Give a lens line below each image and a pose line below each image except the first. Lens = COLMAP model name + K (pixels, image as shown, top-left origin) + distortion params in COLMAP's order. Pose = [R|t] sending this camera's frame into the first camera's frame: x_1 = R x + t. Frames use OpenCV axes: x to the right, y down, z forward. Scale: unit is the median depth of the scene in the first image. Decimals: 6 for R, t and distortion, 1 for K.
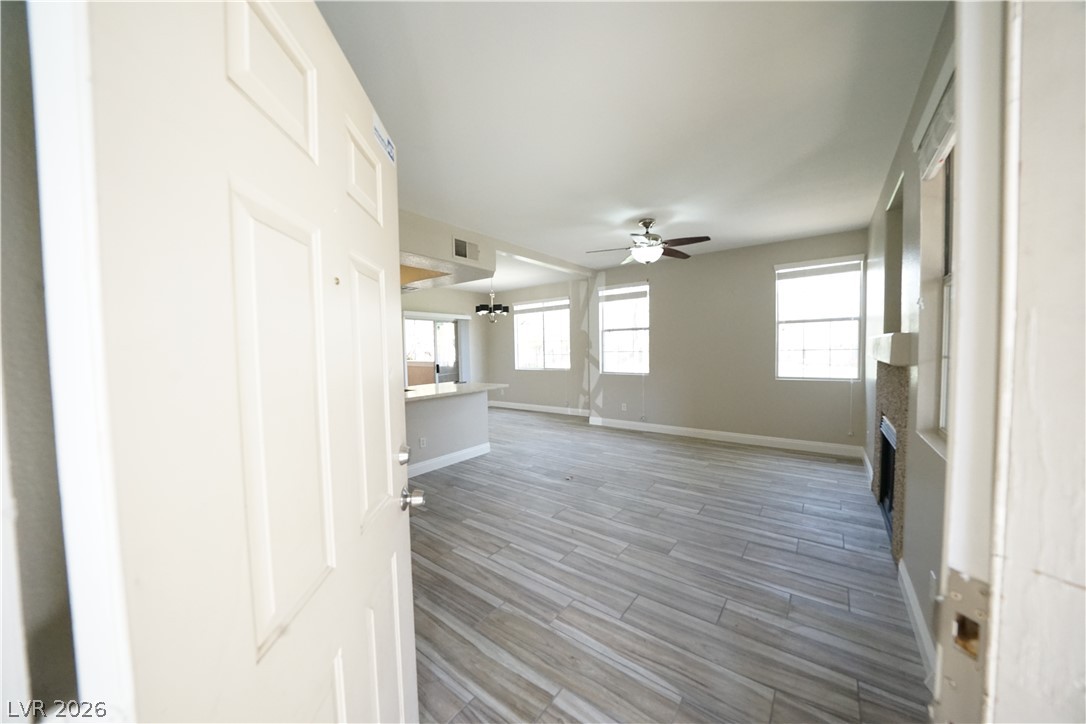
lens RADIAL K [[373.2, 0, 546.0], [0, 373.2, 365.0], [0, 0, 1]] dist [-0.028018, 0.002943]
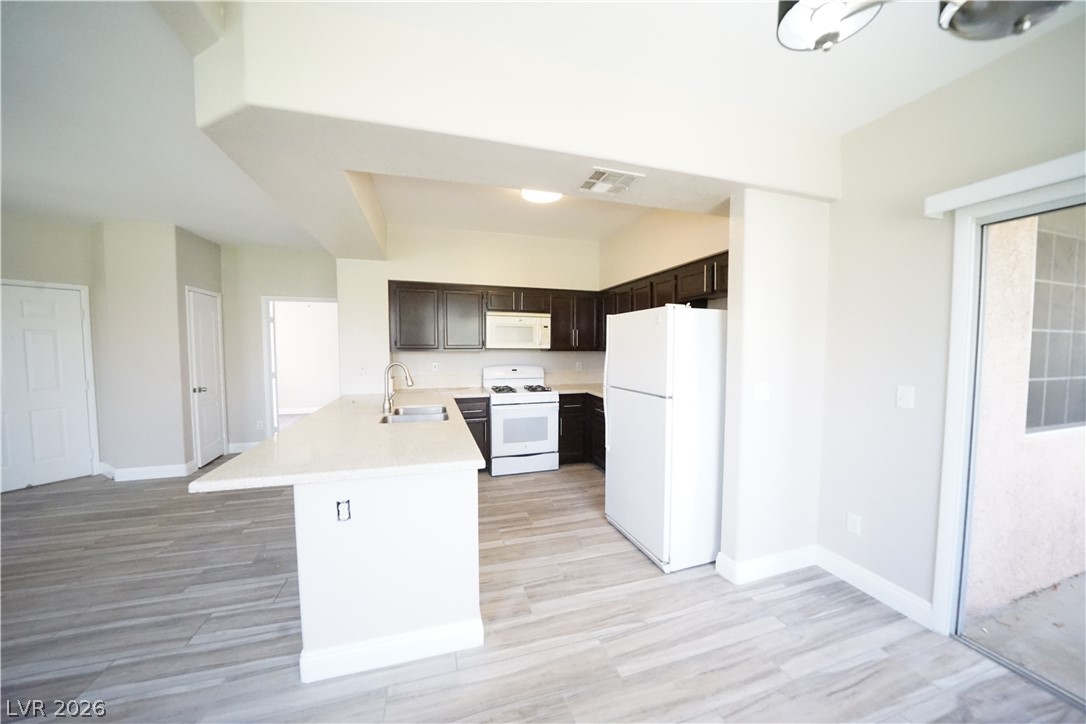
lens RADIAL K [[373.2, 0, 546.0], [0, 373.2, 365.0], [0, 0, 1]] dist [-0.028018, 0.002943]
pose [[-0.582705, 0.060328, -0.810441, -0.046652], [-0.025446, 0.995398, 0.092391, -0.083665], [0.812285, 0.074459, -0.578489, 1.623487]]
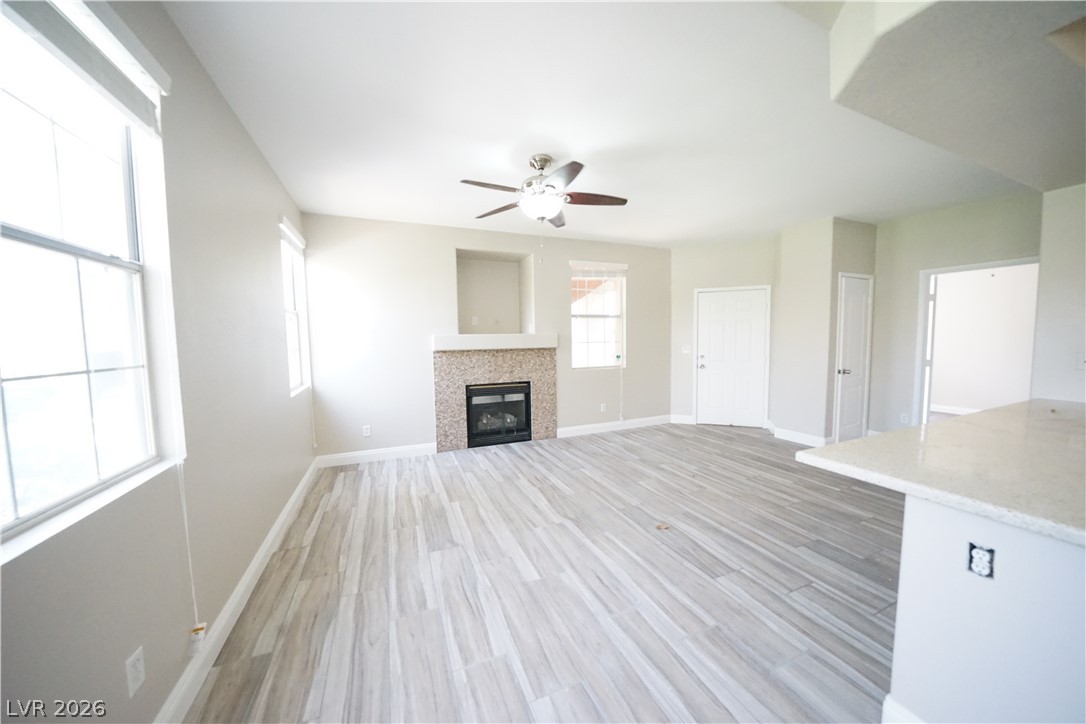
lens RADIAL K [[373.2, 0, 546.0], [0, 373.2, 365.0], [0, 0, 1]] dist [-0.028018, 0.002943]
pose [[-0.867233, -0.005864, 0.497869, -0.084913], [0.052894, 0.993187, 0.103833, -0.071120], [-0.495086, 0.116382, -0.861014, 1.594499]]
